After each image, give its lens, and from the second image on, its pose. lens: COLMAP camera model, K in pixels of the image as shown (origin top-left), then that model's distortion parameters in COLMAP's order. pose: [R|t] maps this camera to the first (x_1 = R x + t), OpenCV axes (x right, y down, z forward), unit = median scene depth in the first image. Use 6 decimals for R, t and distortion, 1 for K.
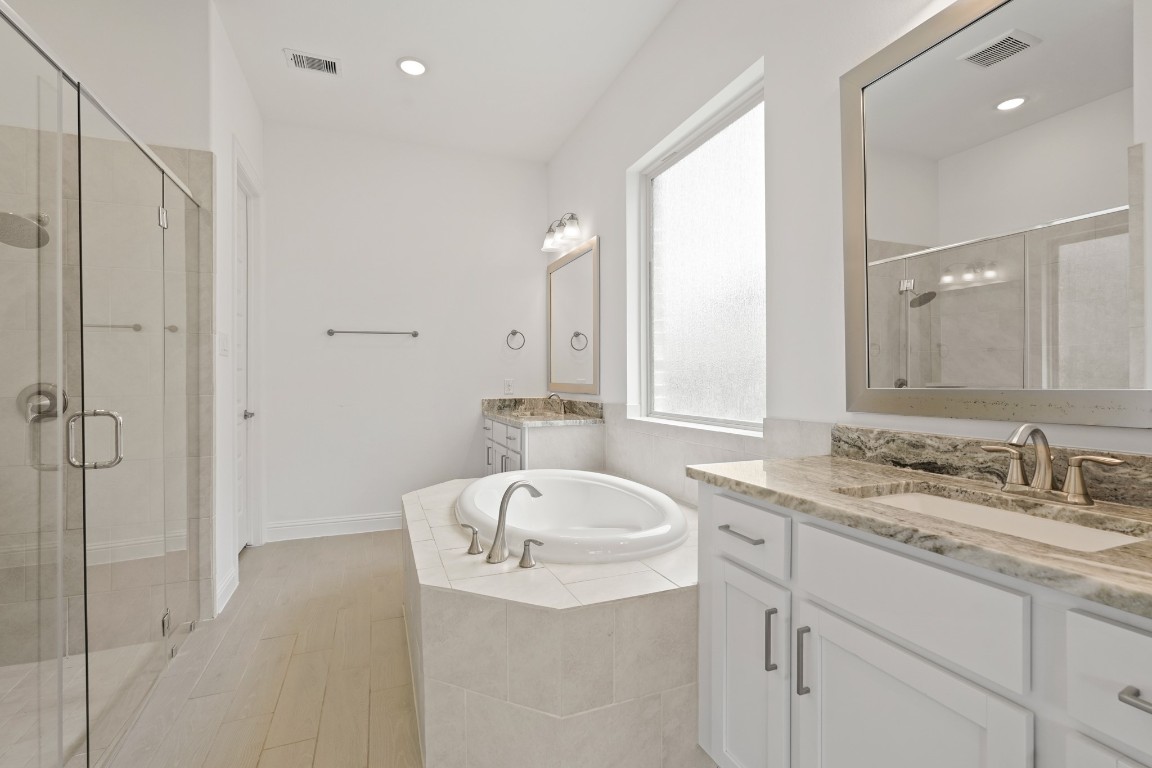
lens RADIAL K [[505.4, 0, 576.0], [0, 505.4, 384.0], [0, 0, 1]] dist [-0.022172, 0.009110]
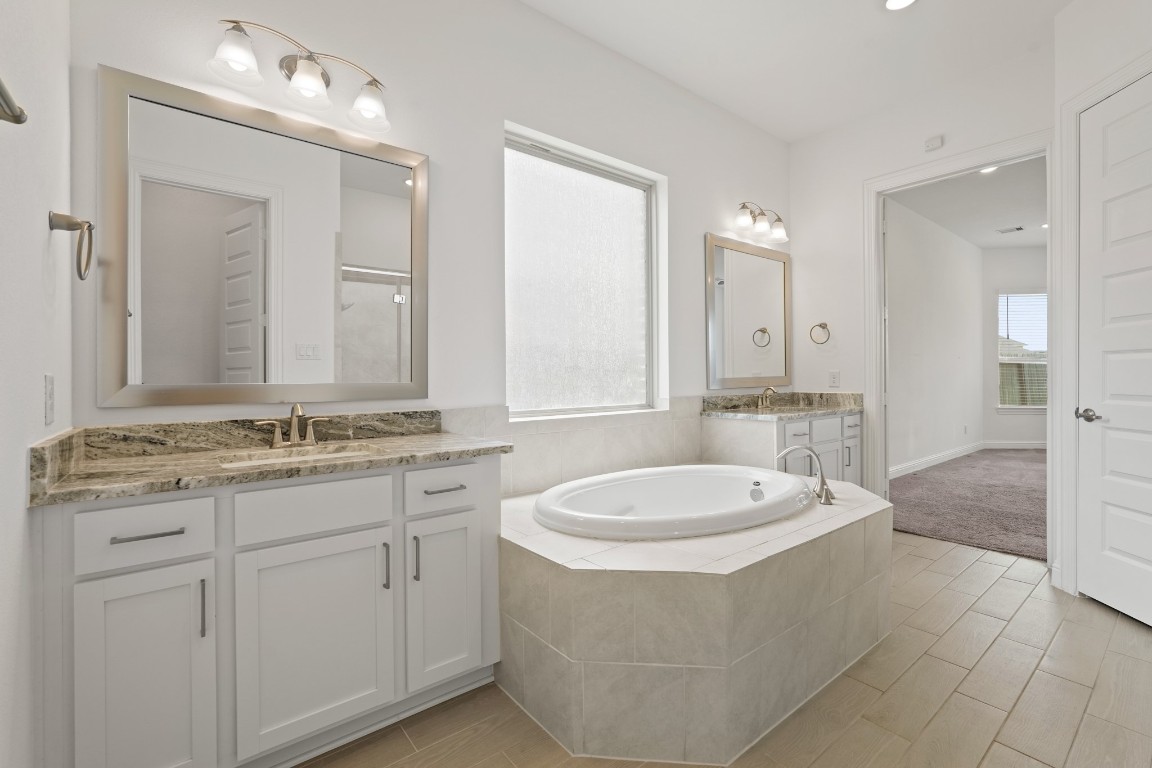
lens RADIAL K [[505.4, 0, 576.0], [0, 505.4, 384.0], [0, 0, 1]] dist [-0.022172, 0.009110]
pose [[-0.292149, -0.000706, 0.956372, -0.916080], [0.020173, 0.999773, 0.006901, 0.003245], [-0.956160, 0.021309, -0.292069, 1.451469]]
